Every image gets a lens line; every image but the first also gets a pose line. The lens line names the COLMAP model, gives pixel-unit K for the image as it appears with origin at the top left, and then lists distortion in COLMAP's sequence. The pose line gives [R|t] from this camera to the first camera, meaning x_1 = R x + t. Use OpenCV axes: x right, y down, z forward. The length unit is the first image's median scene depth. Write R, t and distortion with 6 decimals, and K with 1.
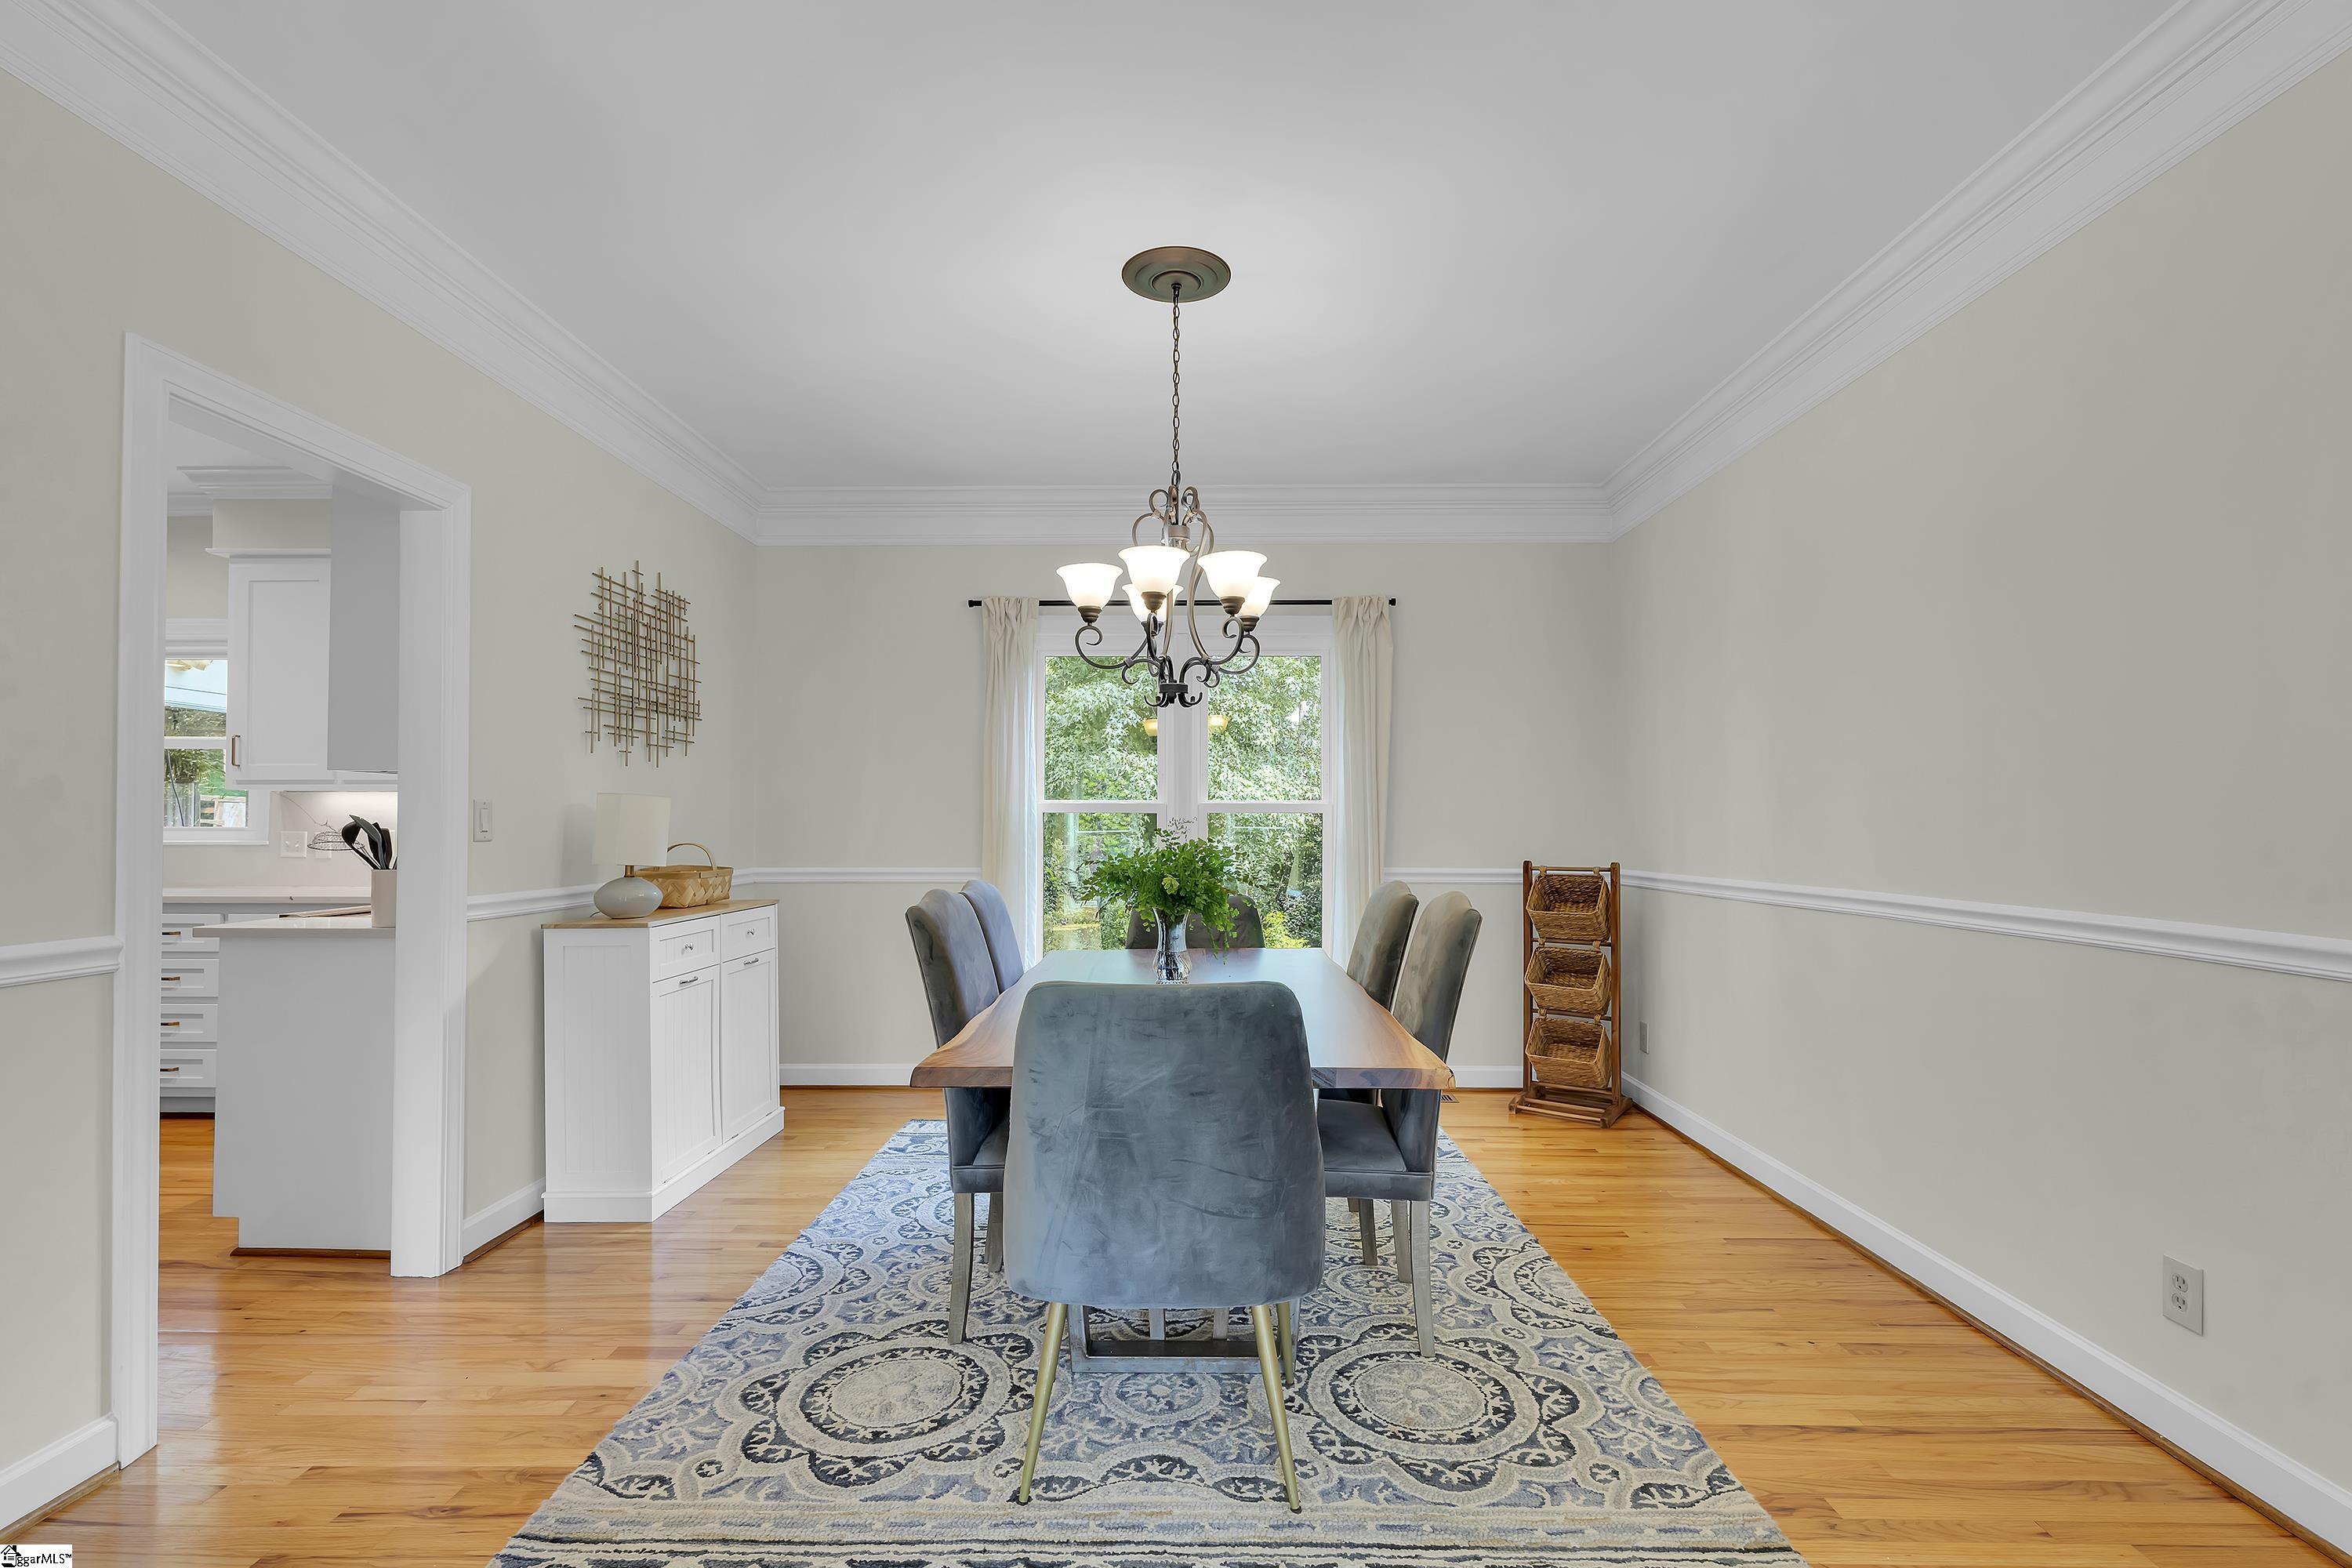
lens RADIAL K [[1050.7, 0, 1174.7], [0, 1050.7, 789.9], [0, 0, 1]] dist [-0.004783, -0.001010]
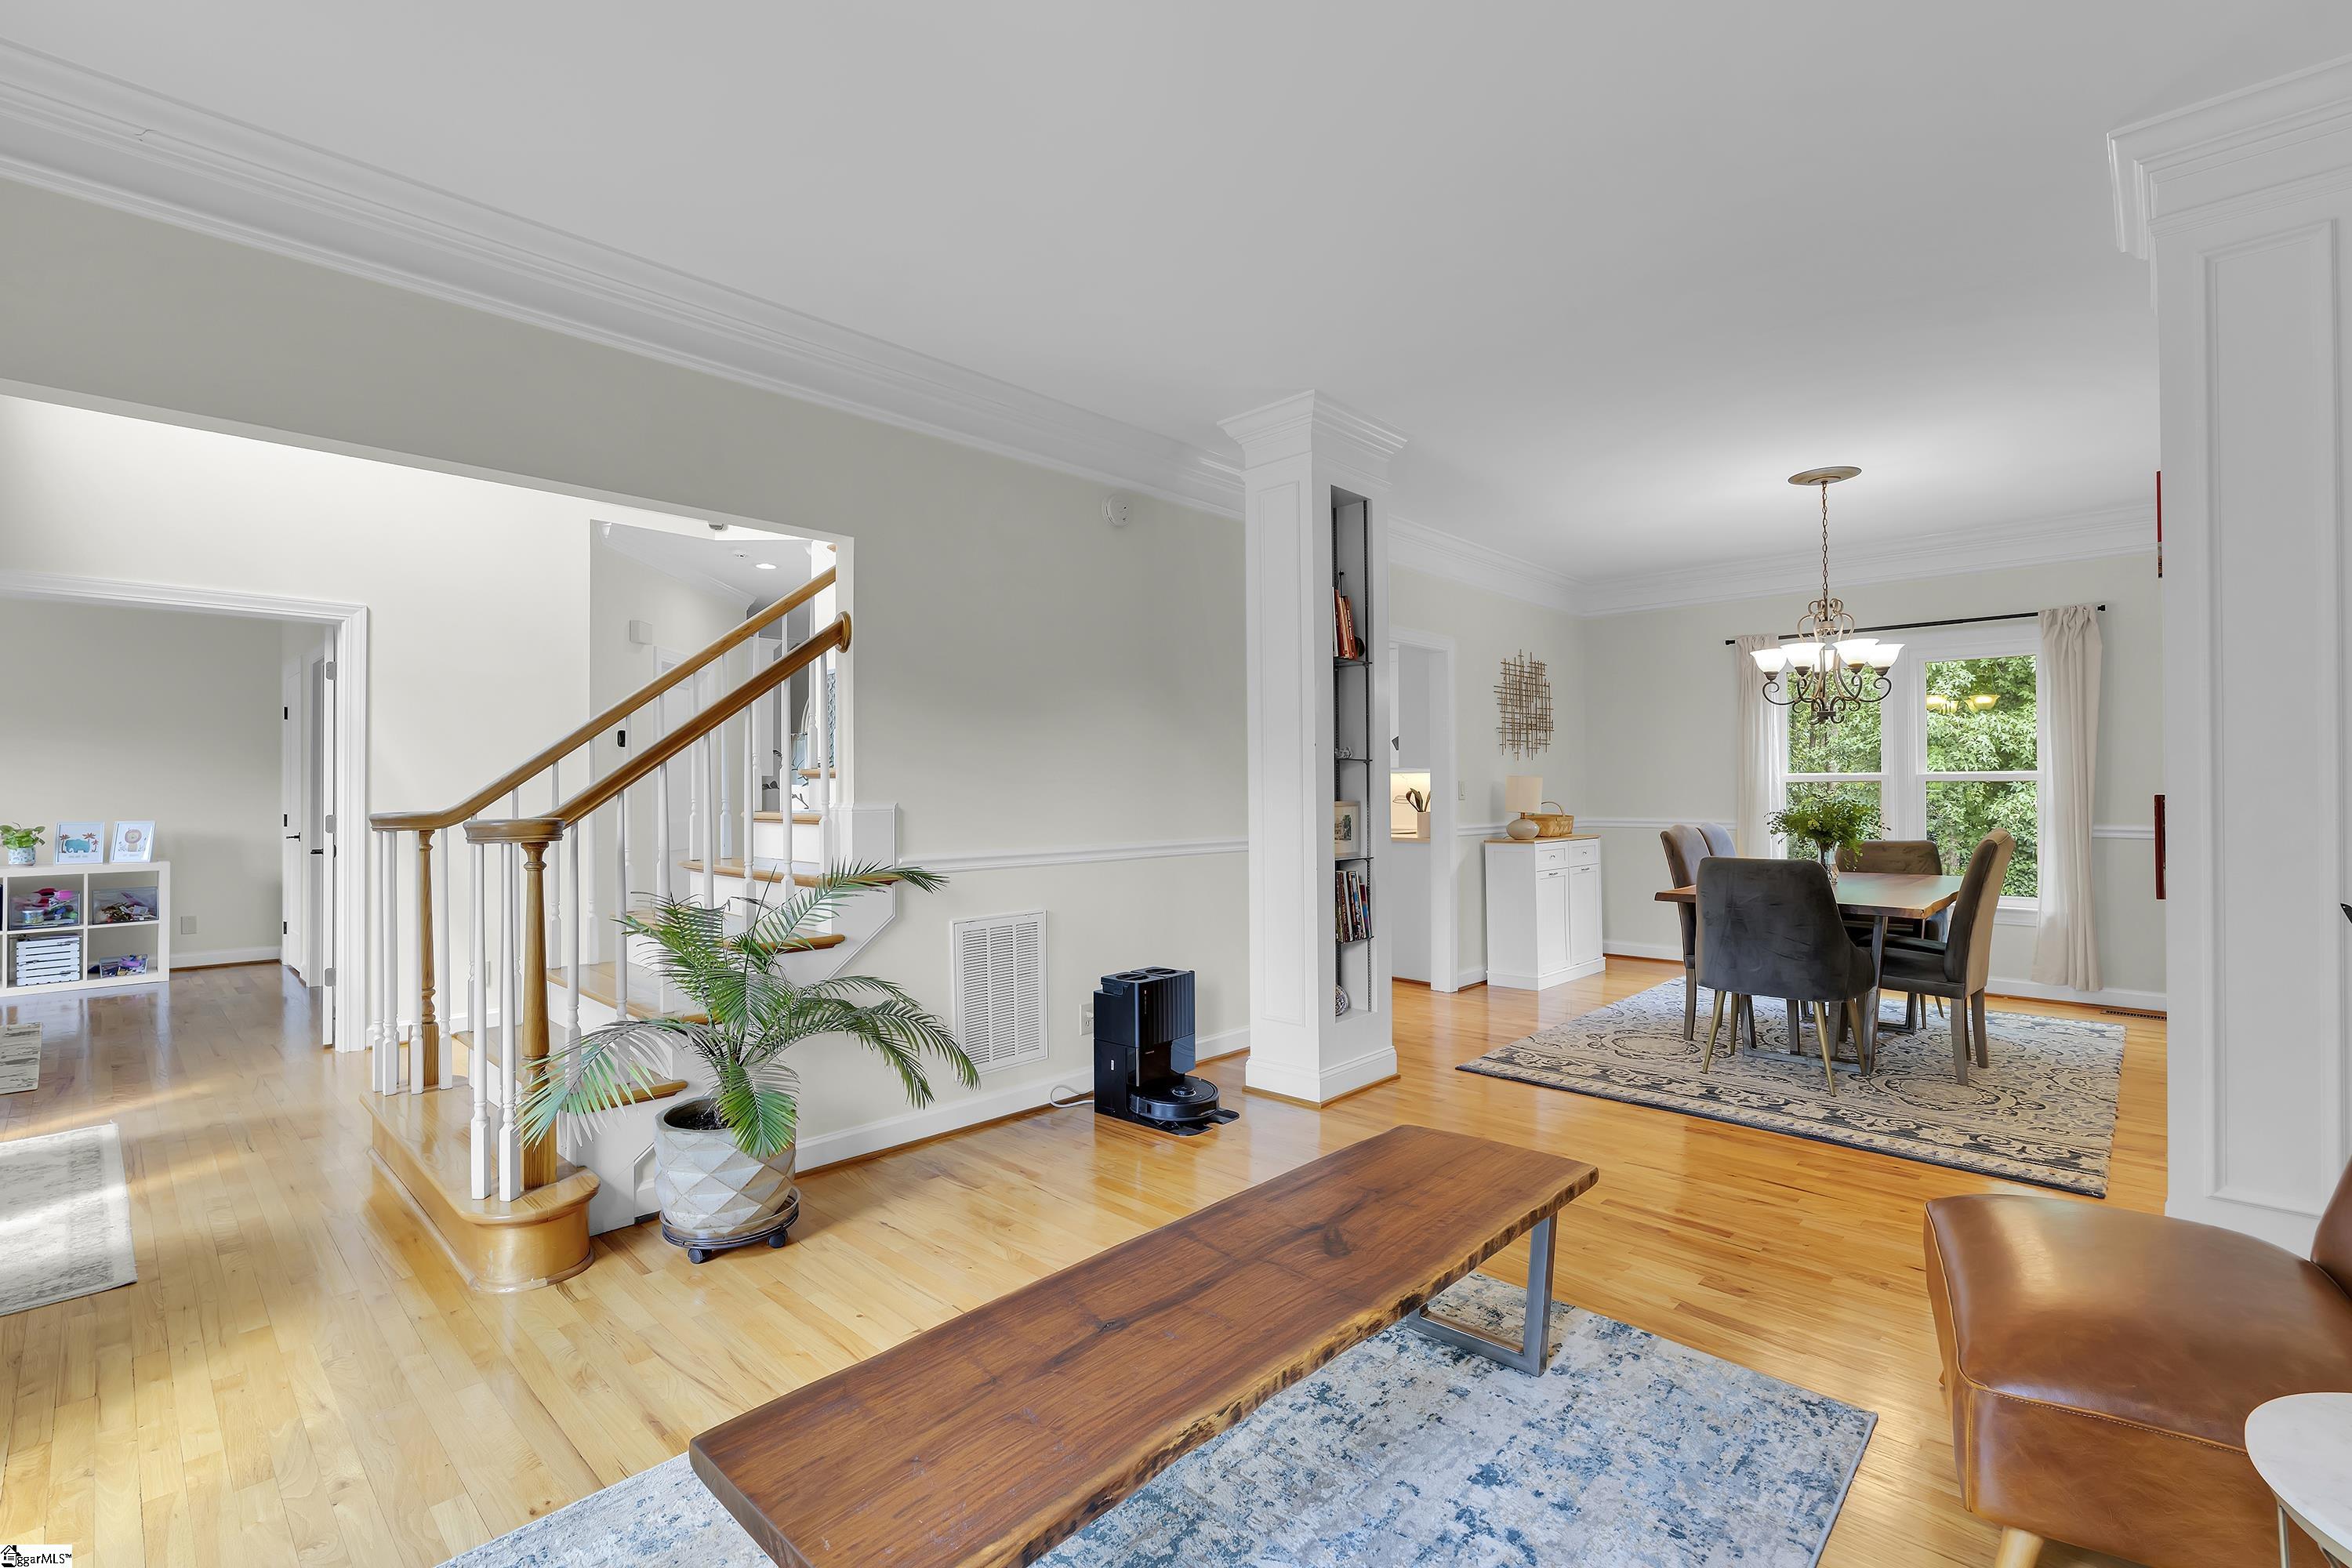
lens RADIAL K [[1050.7, 0, 1174.7], [0, 1050.7, 789.9], [0, 0, 1]] dist [-0.004783, -0.001010]
pose [[0.733436, -0.001726, -0.679756, 0.350099], [0.026516, 0.999308, 0.026073, -0.040336], [0.679241, -0.037147, 0.732974, -0.914679]]
